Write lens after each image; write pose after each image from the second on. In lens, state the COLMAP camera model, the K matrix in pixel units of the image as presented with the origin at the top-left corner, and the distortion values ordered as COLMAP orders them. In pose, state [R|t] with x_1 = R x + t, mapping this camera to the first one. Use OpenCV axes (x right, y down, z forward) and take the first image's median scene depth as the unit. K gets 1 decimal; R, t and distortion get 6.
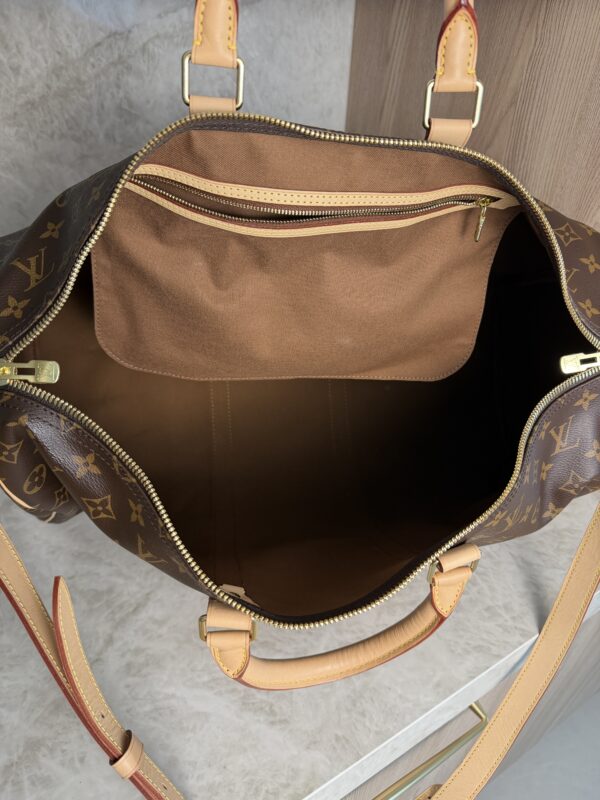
lens RADIAL K [[586.9, 0, 305.0], [0, 586.9, 400.0], [0, 0, 1]] dist [-0.035066, 0.026295]
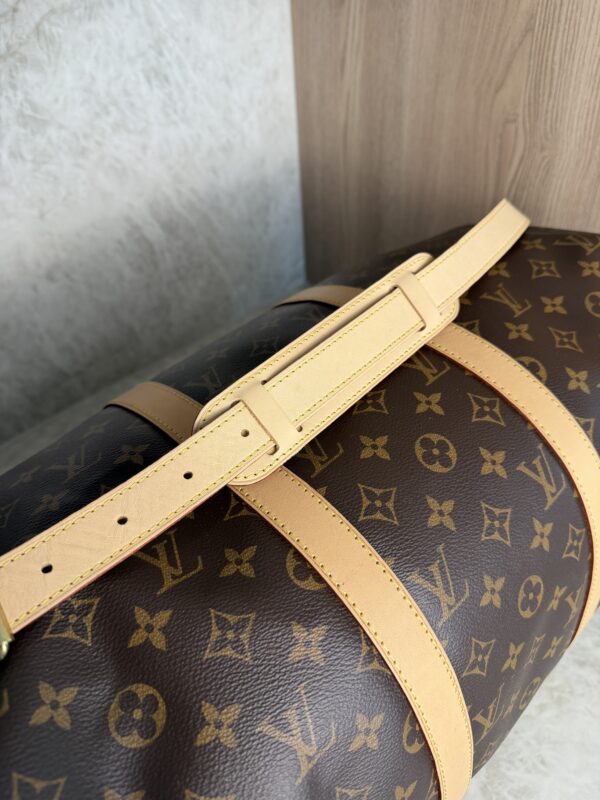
lens RADIAL K [[591.0, 0, 303.1], [0, 591.0, 391.4], [0, 0, 1]] dist [-0.031937, 0.004509]
pose [[0.973234, -0.208801, 0.096008, -0.119473], [0.203951, 0.977266, 0.057930, -0.131919], [-0.105921, -0.036799, 0.993693, 0.215392]]
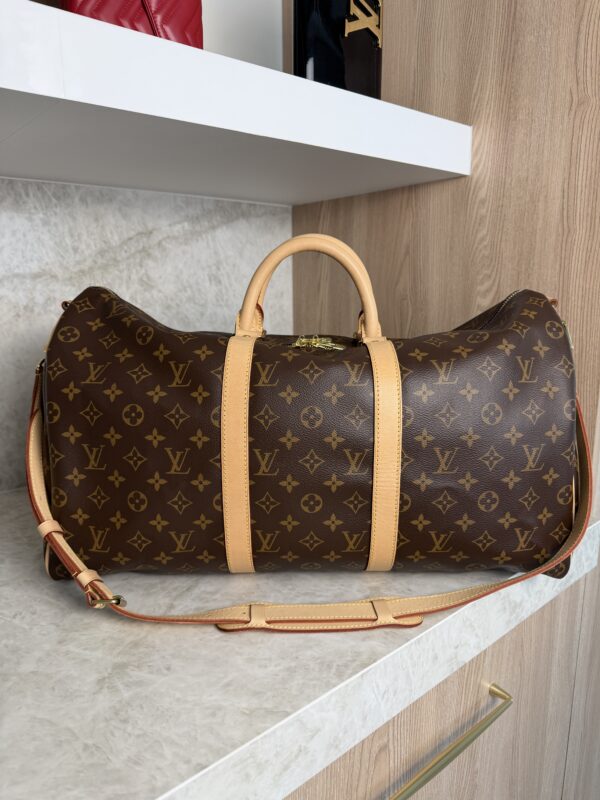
lens RADIAL K [[573.2, 0, 303.6], [0, 573.2, 403.2], [0, 0, 1]] dist [0.042741, -0.057318]
pose [[0.985992, -0.083537, 0.144365, -0.168537], [0.139734, 0.886313, -0.441502, 0.474027], [-0.091071, 0.455490, 0.885570, -0.153983]]
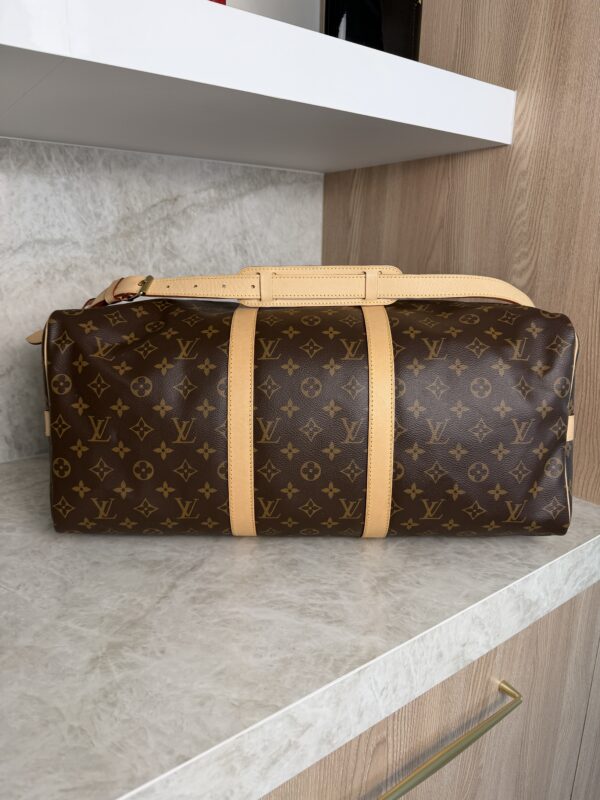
lens RADIAL K [[574.2, 0, 305.6], [0, 574.2, 401.9], [0, 0, 1]] dist [0.034322, -0.047350]
pose [[0.995325, -0.050072, 0.082584, -0.125085], [0.079338, 0.911516, -0.403538, 0.445115], [-0.055071, 0.408204, 0.911228, -0.131485]]
